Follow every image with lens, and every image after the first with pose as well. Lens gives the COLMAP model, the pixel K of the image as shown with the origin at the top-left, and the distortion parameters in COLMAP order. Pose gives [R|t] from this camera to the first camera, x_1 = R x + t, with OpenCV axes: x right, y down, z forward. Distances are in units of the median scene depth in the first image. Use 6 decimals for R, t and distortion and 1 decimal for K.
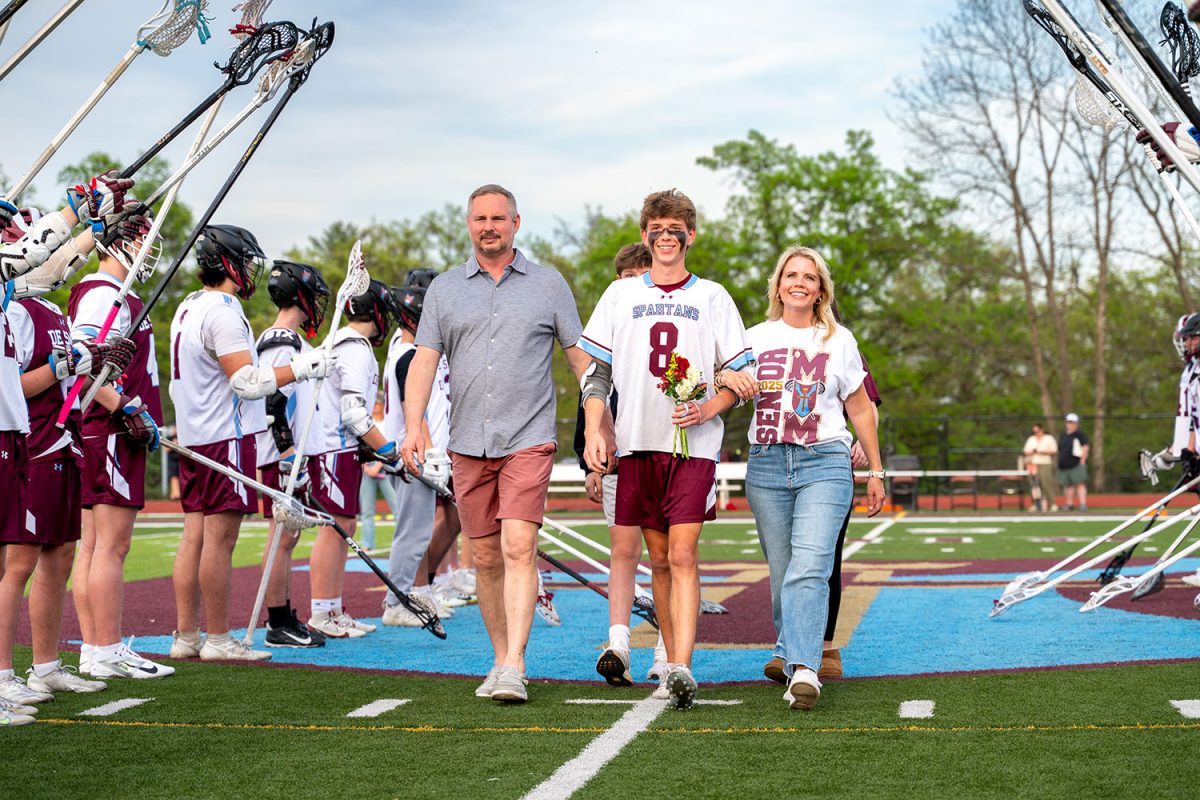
lens RADIAL K [[3647.8, 0, 601.9], [0, 3647.8, 442.0], [0, 0, 1]] dist [0.019380, -0.733363]
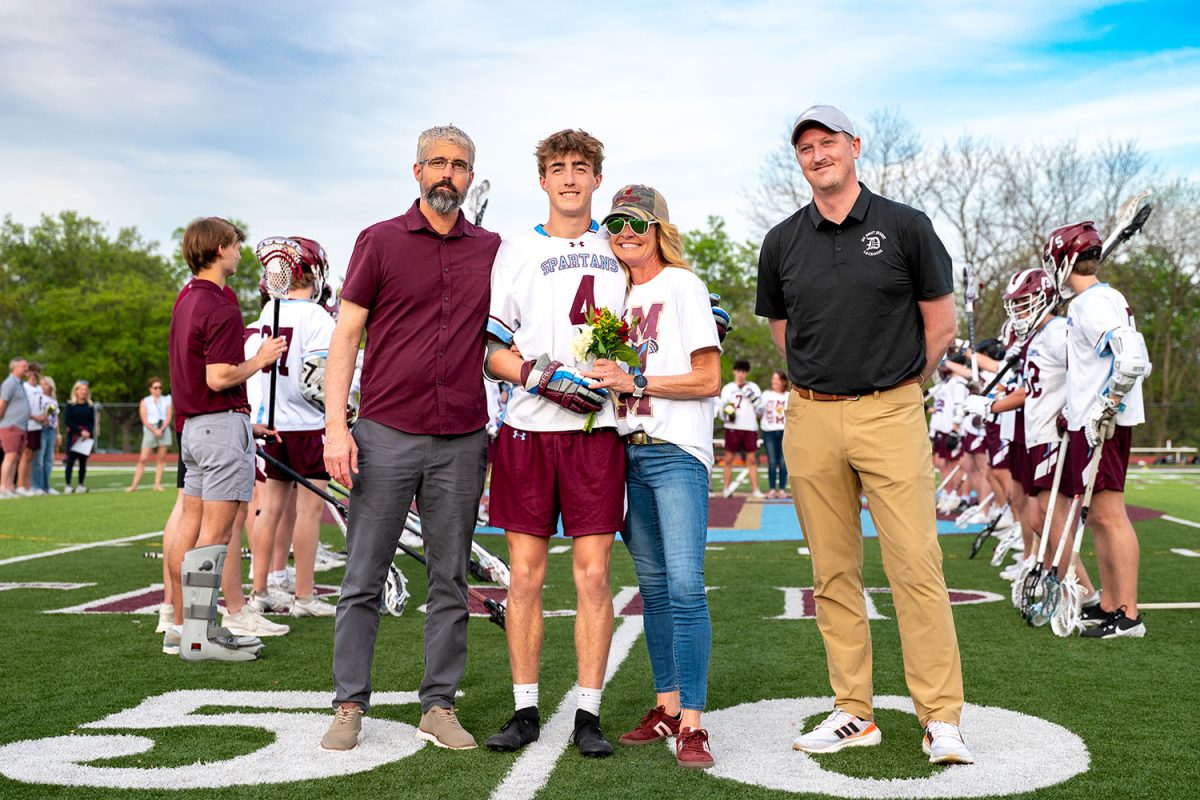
lens RADIAL K [[2976.6, 0, 752.2], [0, 2976.6, 304.8], [0, 0, 1]] dist [0.047182, -0.364800]
pose [[0.994903, 0.013525, 0.099922, -0.039390], [-0.009918, 0.999284, -0.036514, -0.003017], [-0.100345, 0.035337, 0.994325, -0.244372]]
